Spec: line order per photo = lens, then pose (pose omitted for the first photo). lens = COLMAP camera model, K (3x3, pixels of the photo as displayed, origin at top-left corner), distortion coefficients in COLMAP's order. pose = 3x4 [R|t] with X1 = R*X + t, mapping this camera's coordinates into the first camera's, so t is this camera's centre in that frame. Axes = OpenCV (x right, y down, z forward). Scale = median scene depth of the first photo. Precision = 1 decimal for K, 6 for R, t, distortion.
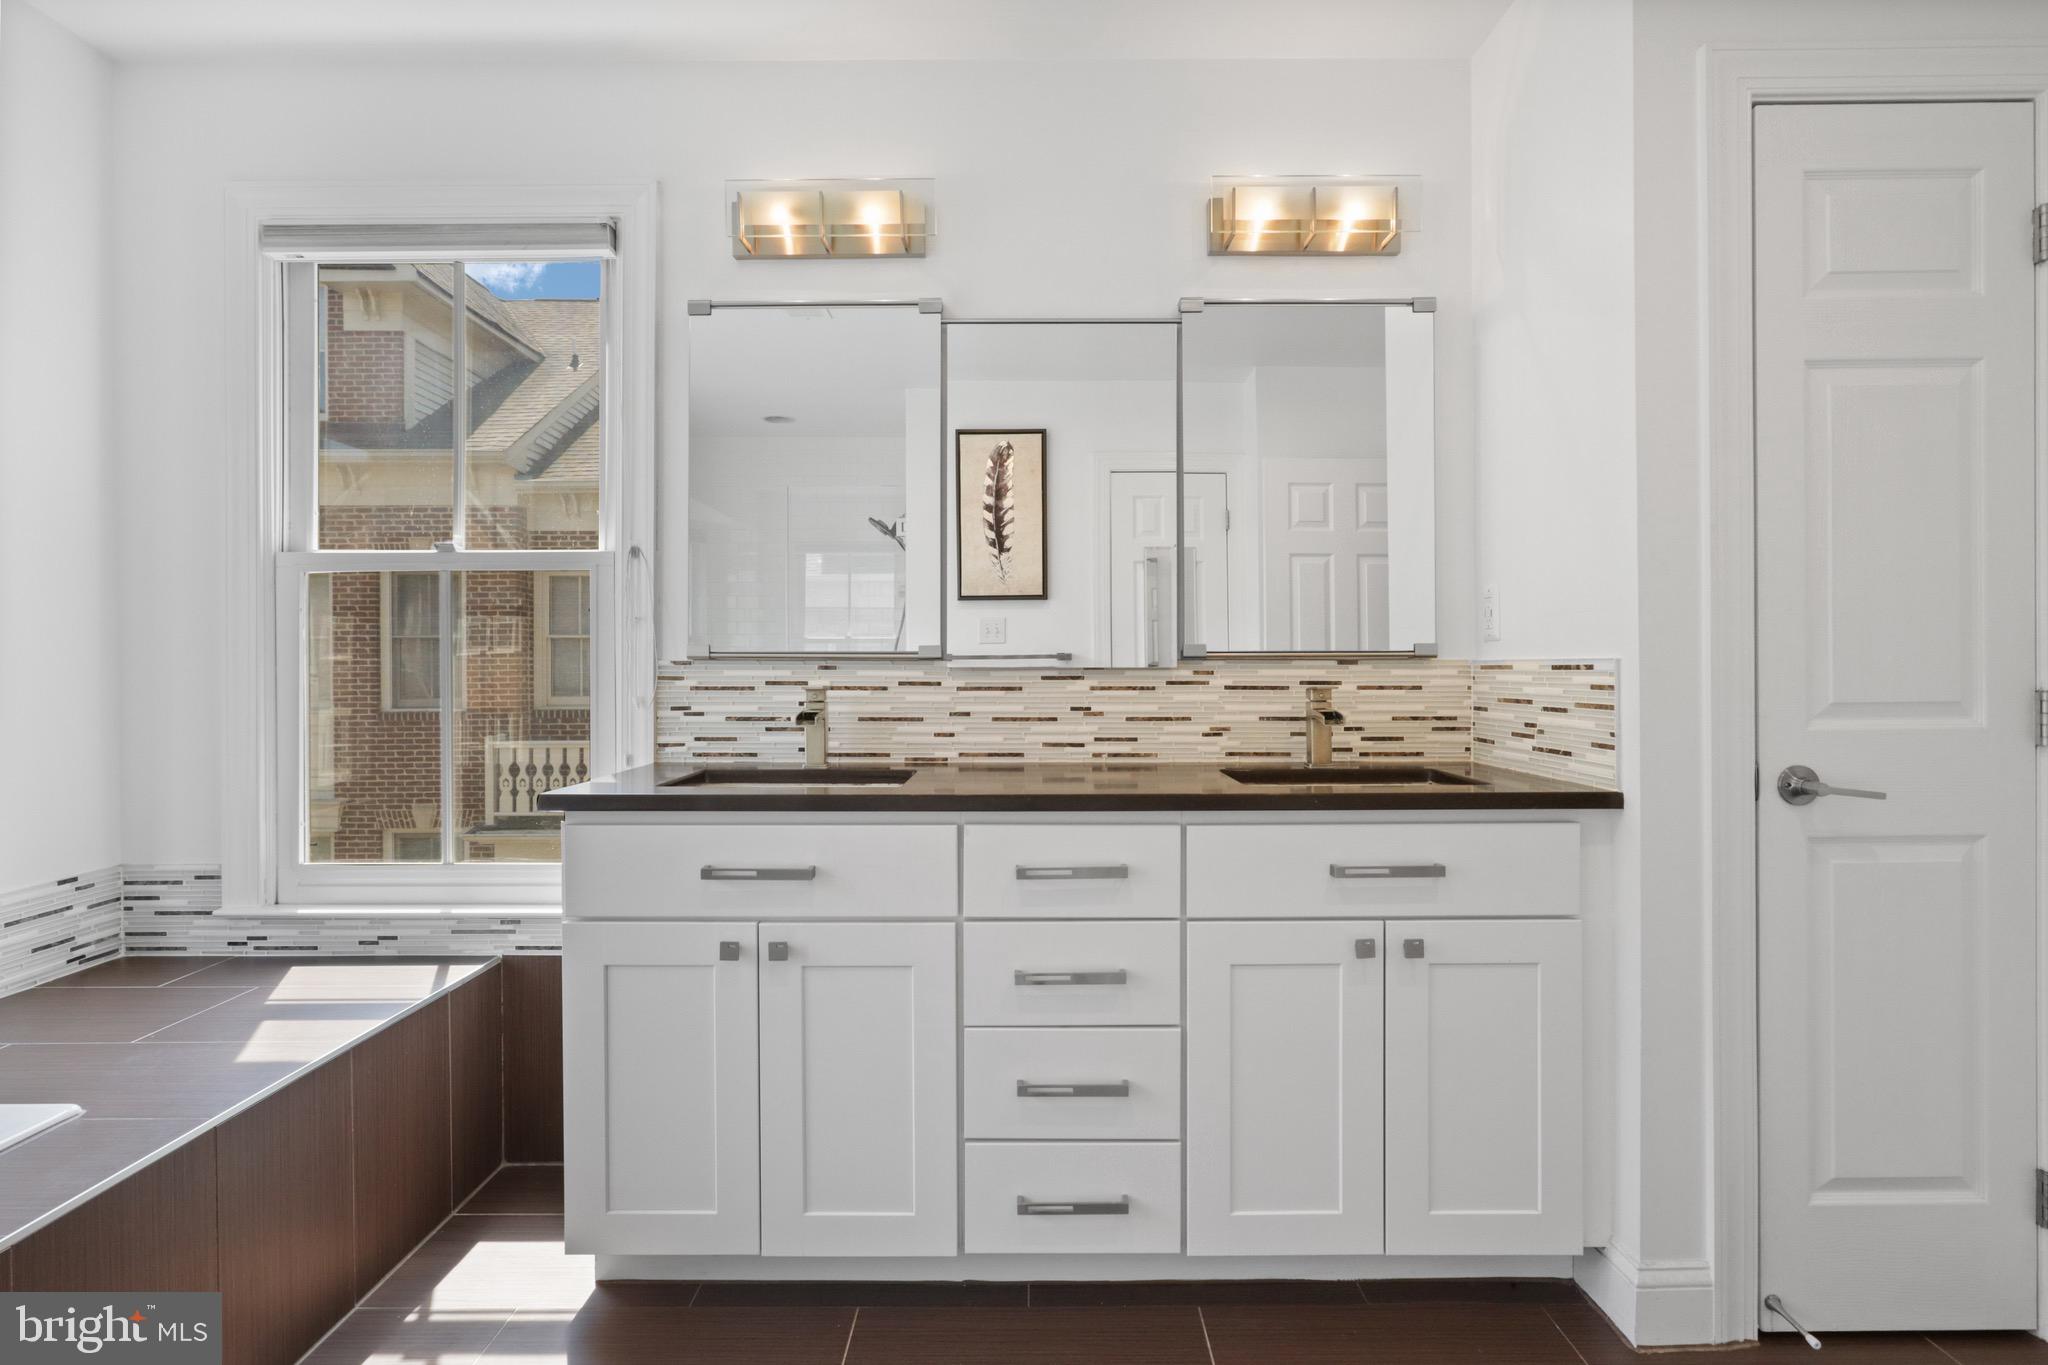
lens RADIAL K [[1030.4, 0, 1027.8], [0, 1030.4, 666.8], [0, 0, 1]] dist [-0.022836, 0.014173]
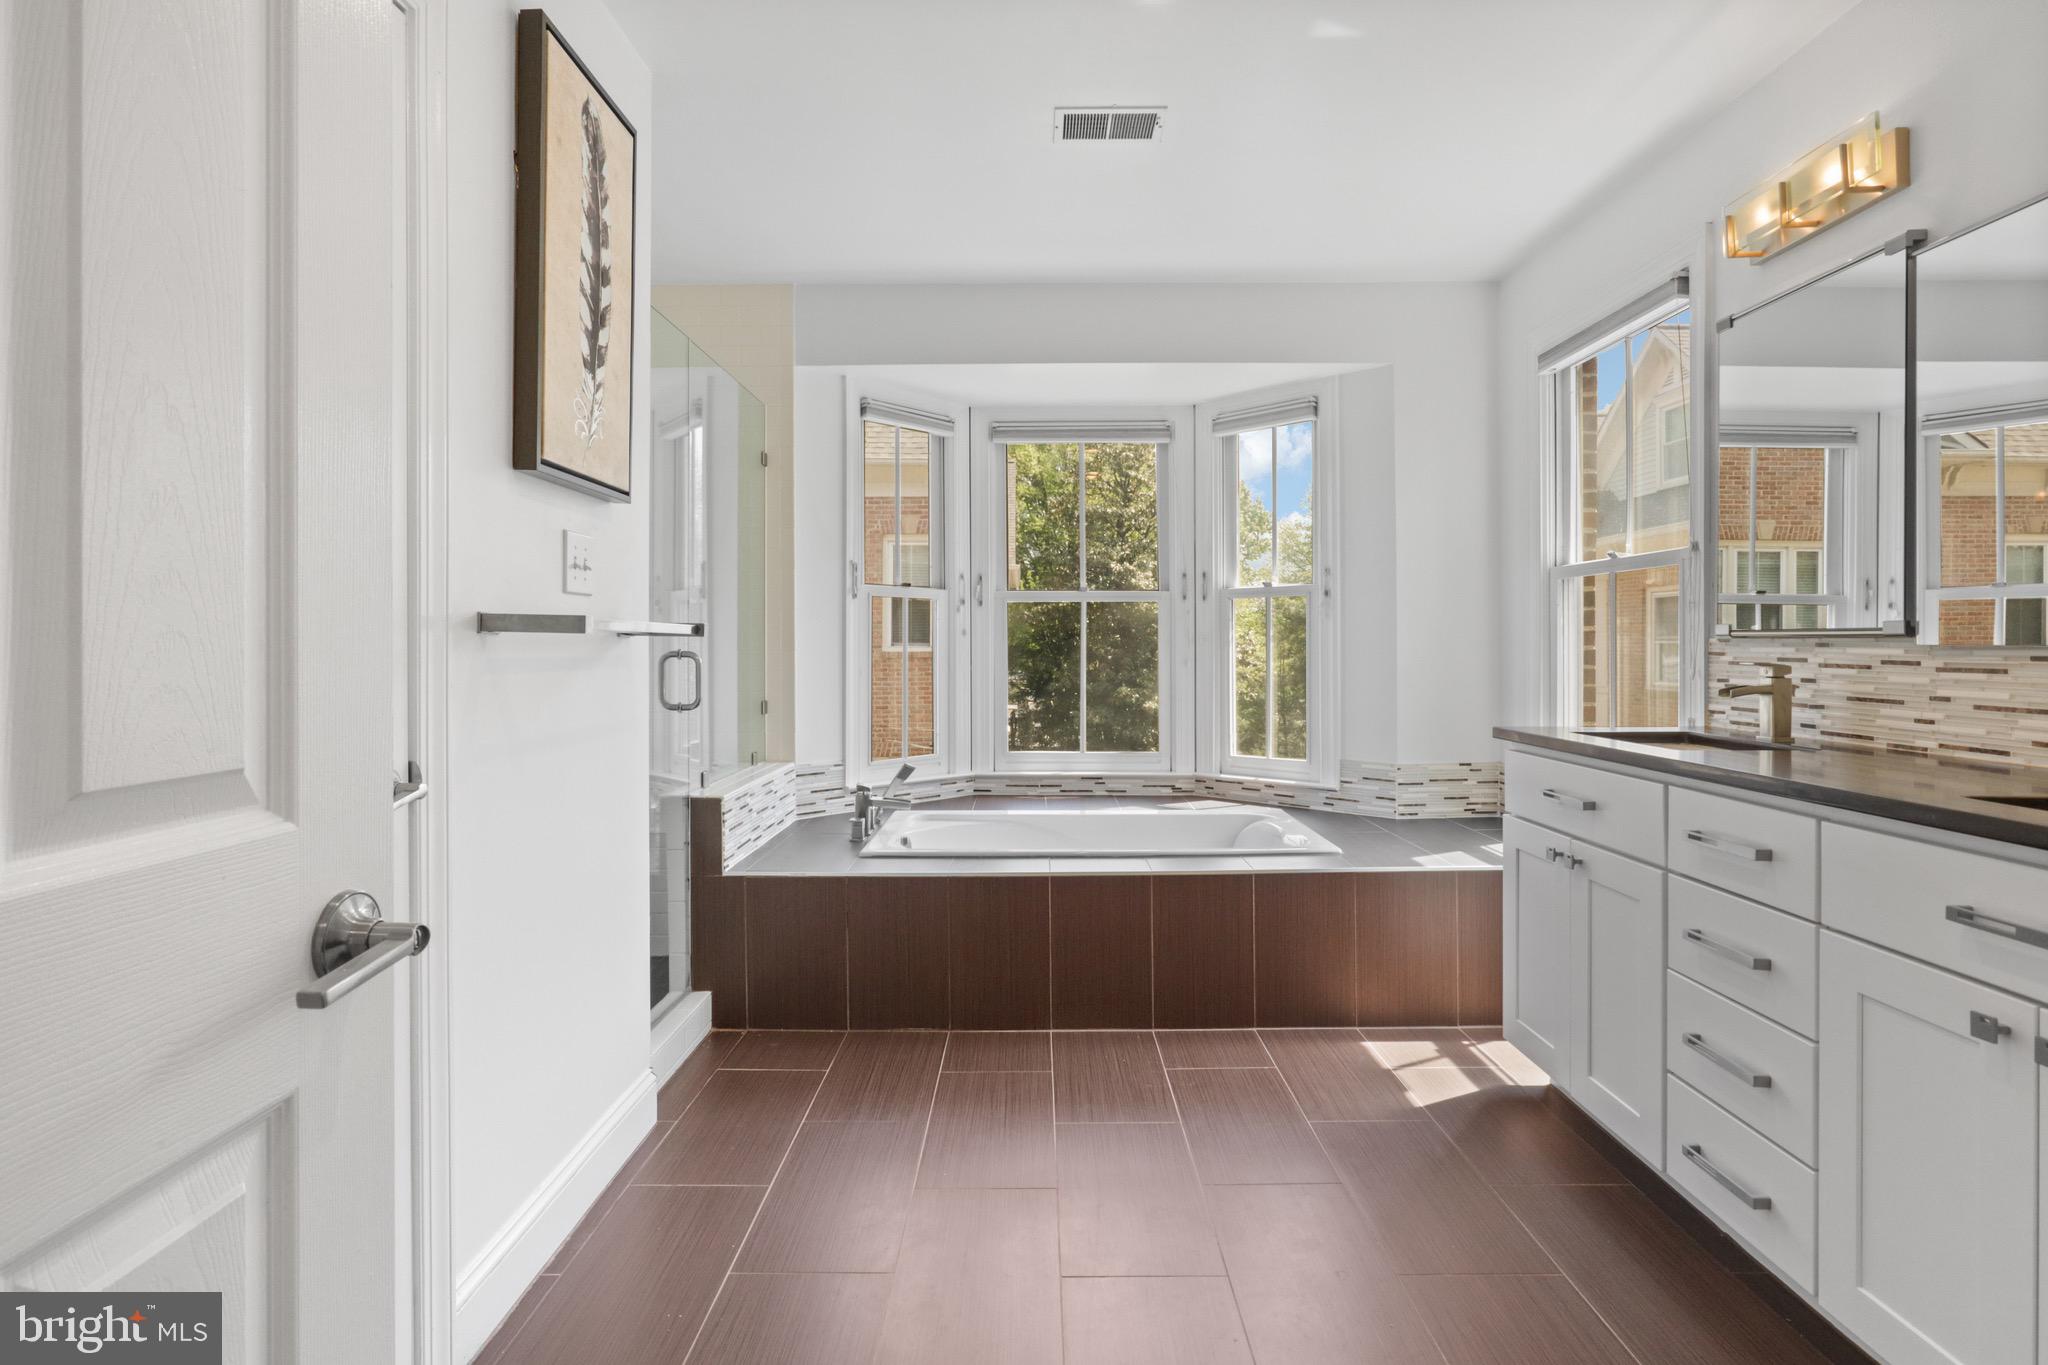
lens RADIAL K [[1030.4, 0, 1027.8], [0, 1030.4, 666.8], [0, 0, 1]] dist [-0.022836, 0.014173]
pose [[-0.006585, 0.023235, -0.999708, 0.795564], [-0.003875, 0.999722, 0.023261, 0.002013], [0.999971, 0.004027, -0.006493, 0.240522]]
